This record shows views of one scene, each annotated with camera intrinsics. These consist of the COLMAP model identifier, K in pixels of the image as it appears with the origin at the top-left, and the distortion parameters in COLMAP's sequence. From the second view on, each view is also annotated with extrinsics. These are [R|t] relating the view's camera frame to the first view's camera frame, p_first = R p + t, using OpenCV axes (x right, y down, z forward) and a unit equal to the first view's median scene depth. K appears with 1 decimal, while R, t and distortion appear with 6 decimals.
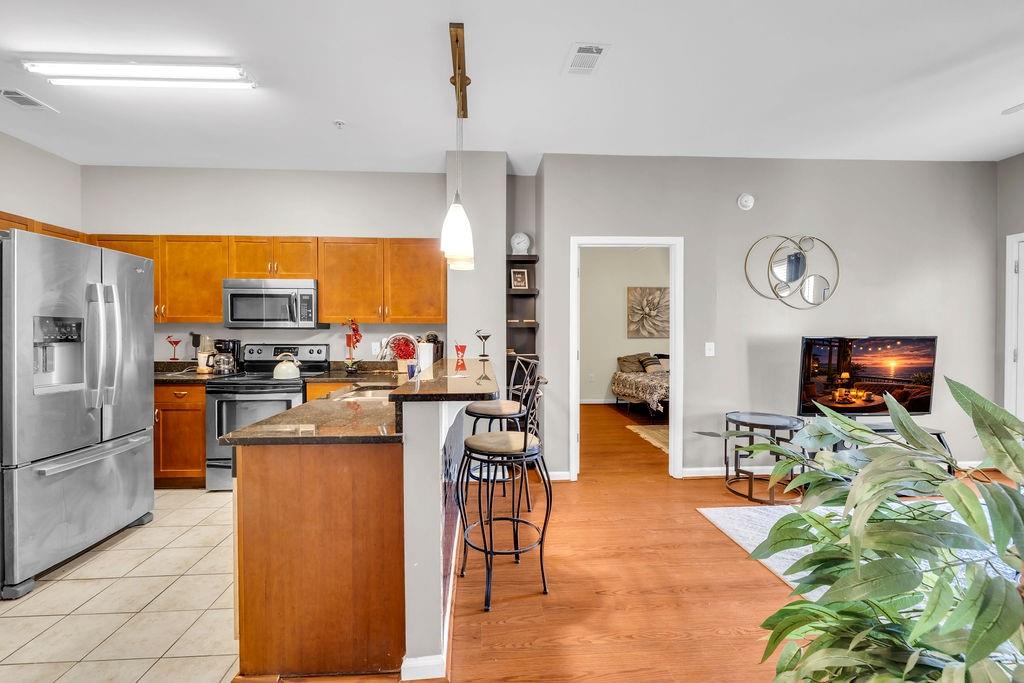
lens RADIAL K [[447.2, 0, 513.6], [0, 447.2, 331.3], [0, 0, 1]] dist [0.000900, 0.000099]
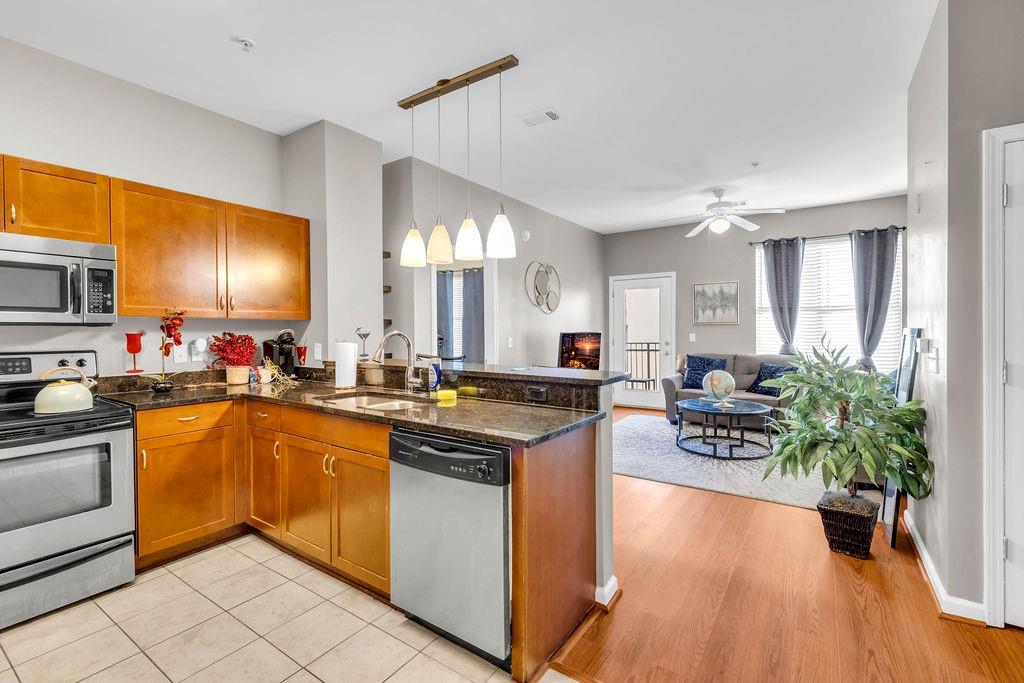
lens RADIAL K [[447.2, 0, 513.6], [0, 447.2, 331.3], [0, 0, 1]] dist [0.000900, 0.000099]
pose [[0.611597, -0.007040, 0.791138, -0.609768], [0.001018, 0.999967, 0.008112, -0.001792], [-0.791168, -0.004156, 0.611584, 0.180692]]
